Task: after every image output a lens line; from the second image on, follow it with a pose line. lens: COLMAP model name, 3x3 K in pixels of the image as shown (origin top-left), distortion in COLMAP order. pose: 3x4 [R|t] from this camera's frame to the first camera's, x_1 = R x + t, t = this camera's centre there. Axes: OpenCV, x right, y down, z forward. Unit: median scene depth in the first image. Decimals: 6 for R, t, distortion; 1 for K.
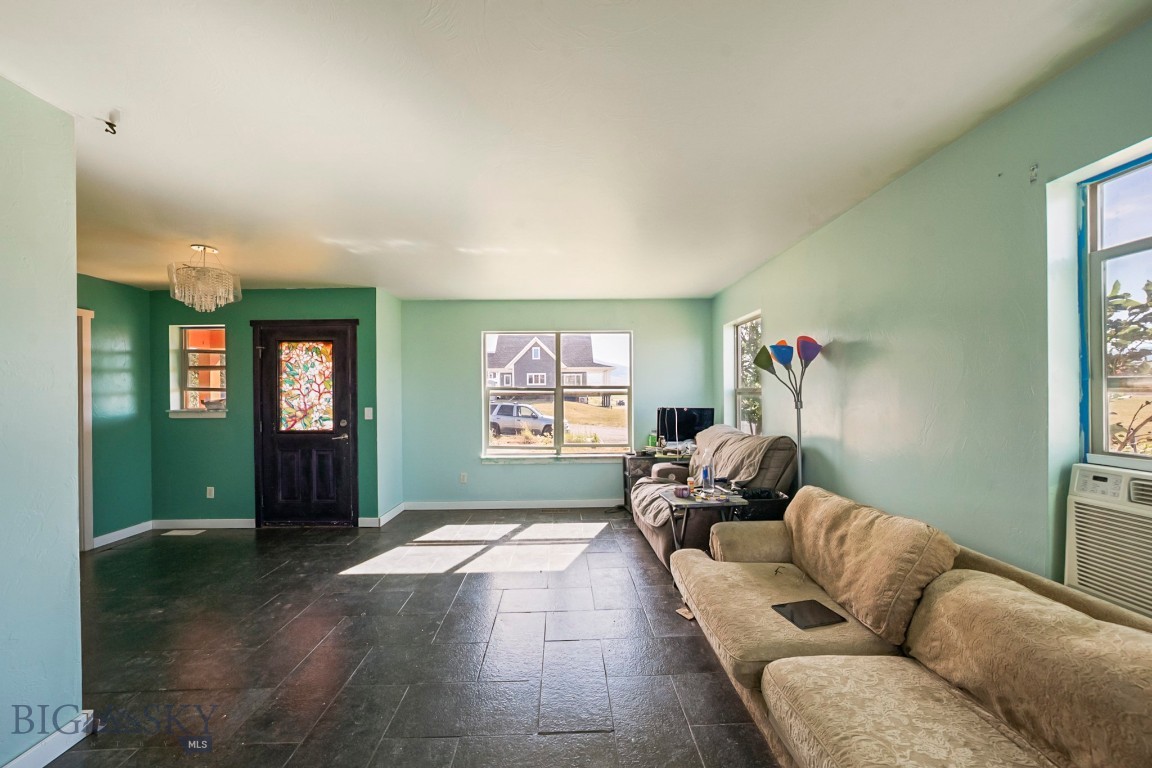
lens RADIAL K [[407.8, 0, 580.3], [0, 407.8, 391.3], [0, 0, 1]] dist [-0.019914, 0.002503]
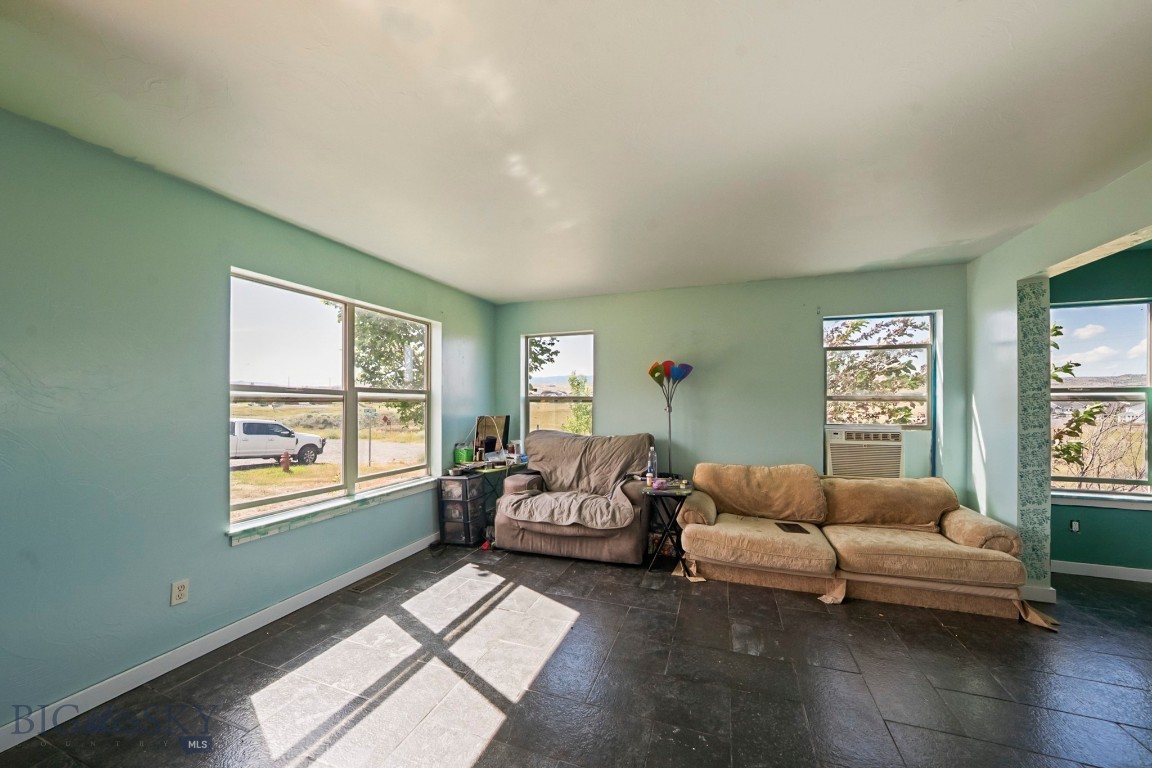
lens RADIAL K [[407.8, 0, 592.2], [0, 407.8, 401.8], [0, 0, 1]] dist [-0.019914, 0.002503]
pose [[0.366969, 0.008857, 0.930191, -0.655788], [-0.007303, 0.999951, -0.006641, 0.014743], [-0.930205, -0.004356, 0.367016, 0.554697]]
